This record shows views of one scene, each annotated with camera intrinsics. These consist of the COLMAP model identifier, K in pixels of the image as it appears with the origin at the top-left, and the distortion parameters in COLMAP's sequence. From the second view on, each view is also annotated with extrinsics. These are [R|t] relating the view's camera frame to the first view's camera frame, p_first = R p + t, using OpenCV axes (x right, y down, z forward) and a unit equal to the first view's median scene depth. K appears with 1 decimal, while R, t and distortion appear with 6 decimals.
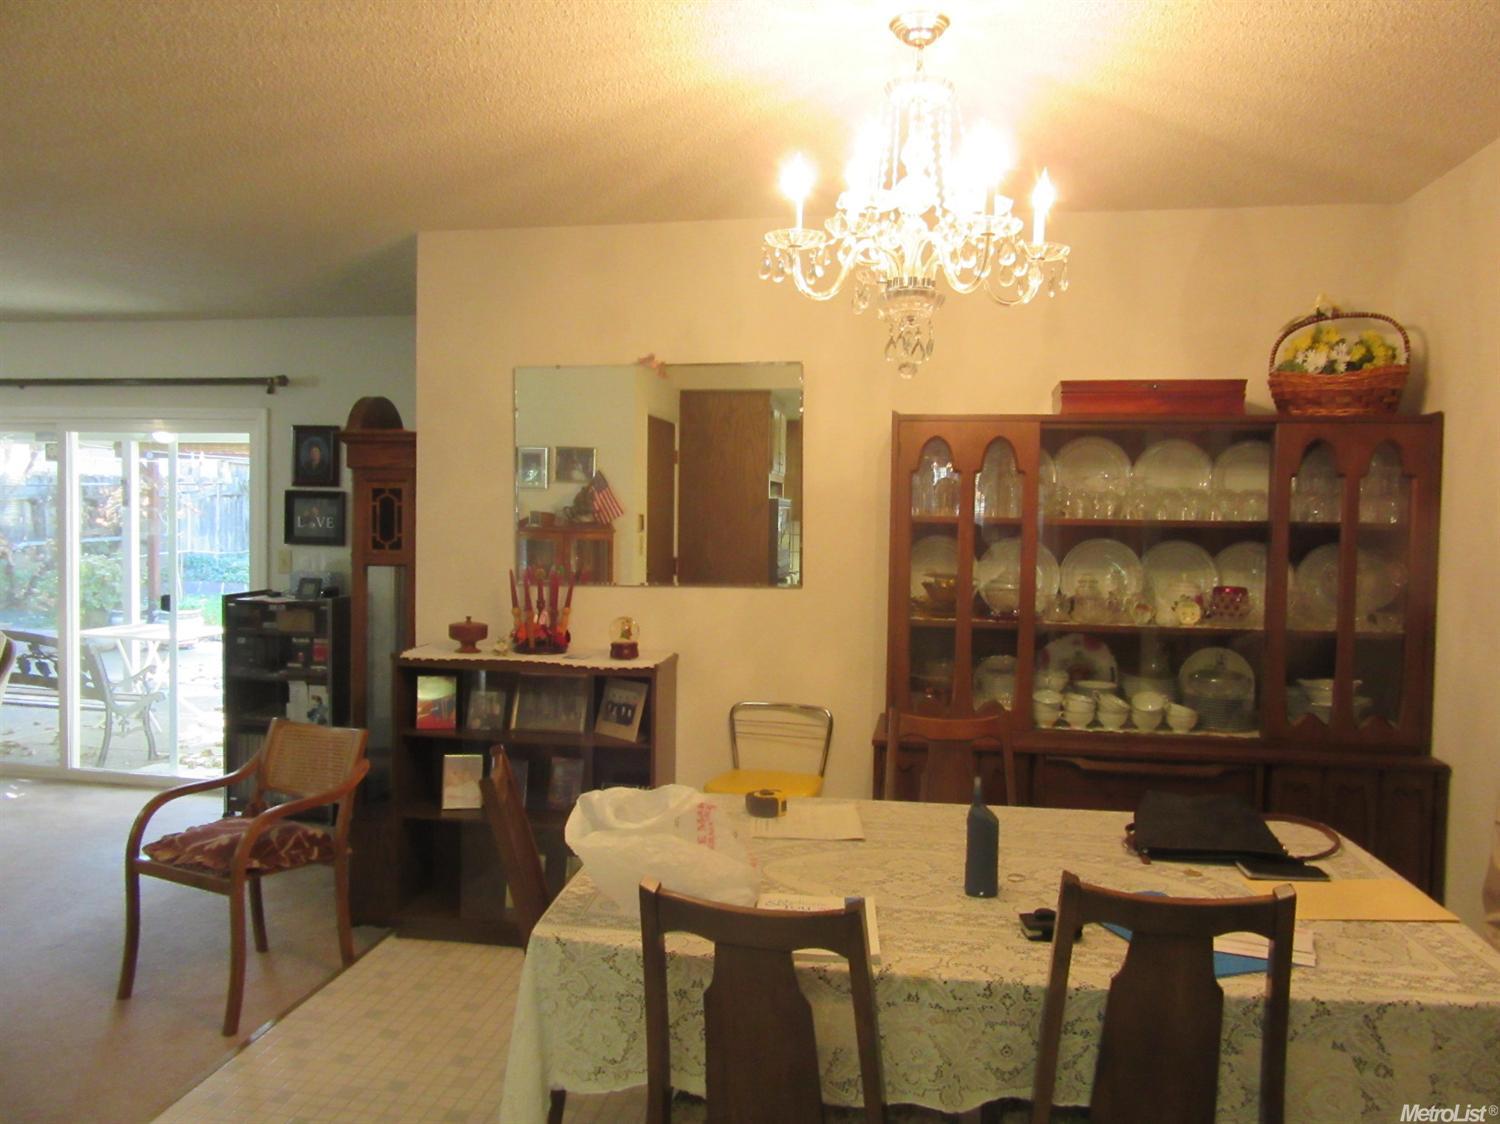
lens RADIAL K [[1119.3, 0, 750.0], [0, 1119.3, 562.0], [0, 0, 1]] dist [-0.064506, 0.073383]
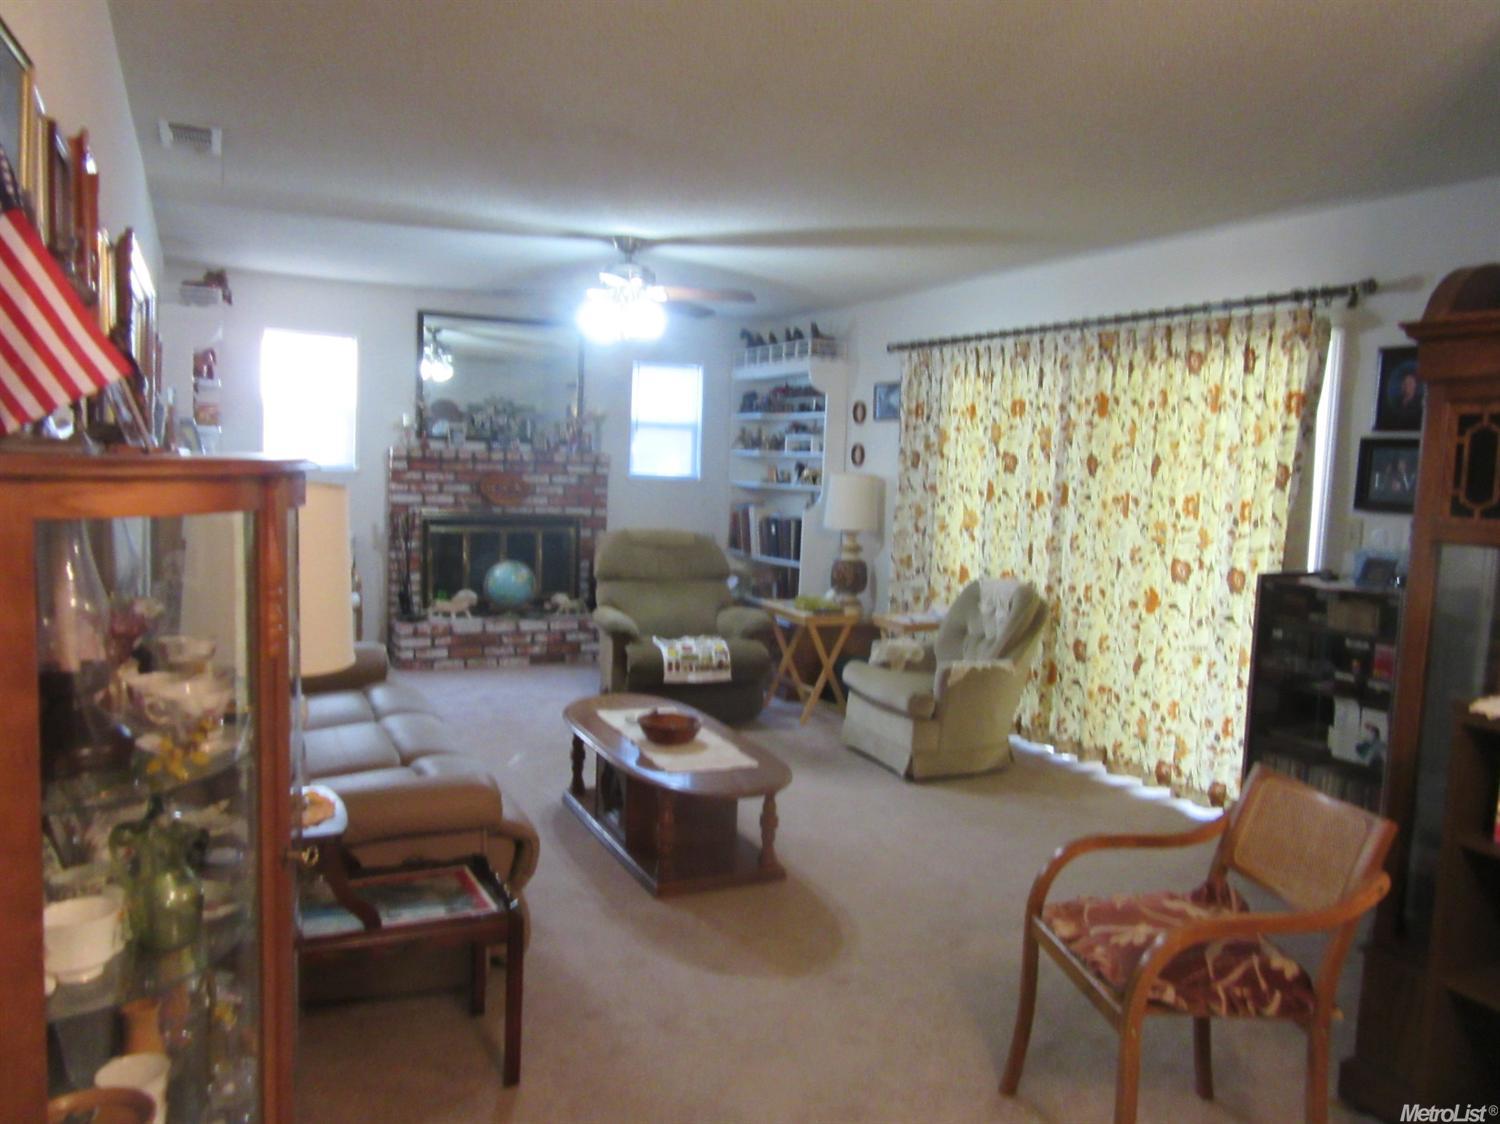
lens RADIAL K [[1119.3, 0, 750.0], [0, 1119.3, 562.0], [0, 0, 1]] dist [-0.064506, 0.073383]
pose [[0.577399, 0.078578, -0.812672, -0.071637], [-0.060064, 0.996749, 0.053701, 0.003737], [0.814250, 0.017805, 0.580242, 0.346260]]
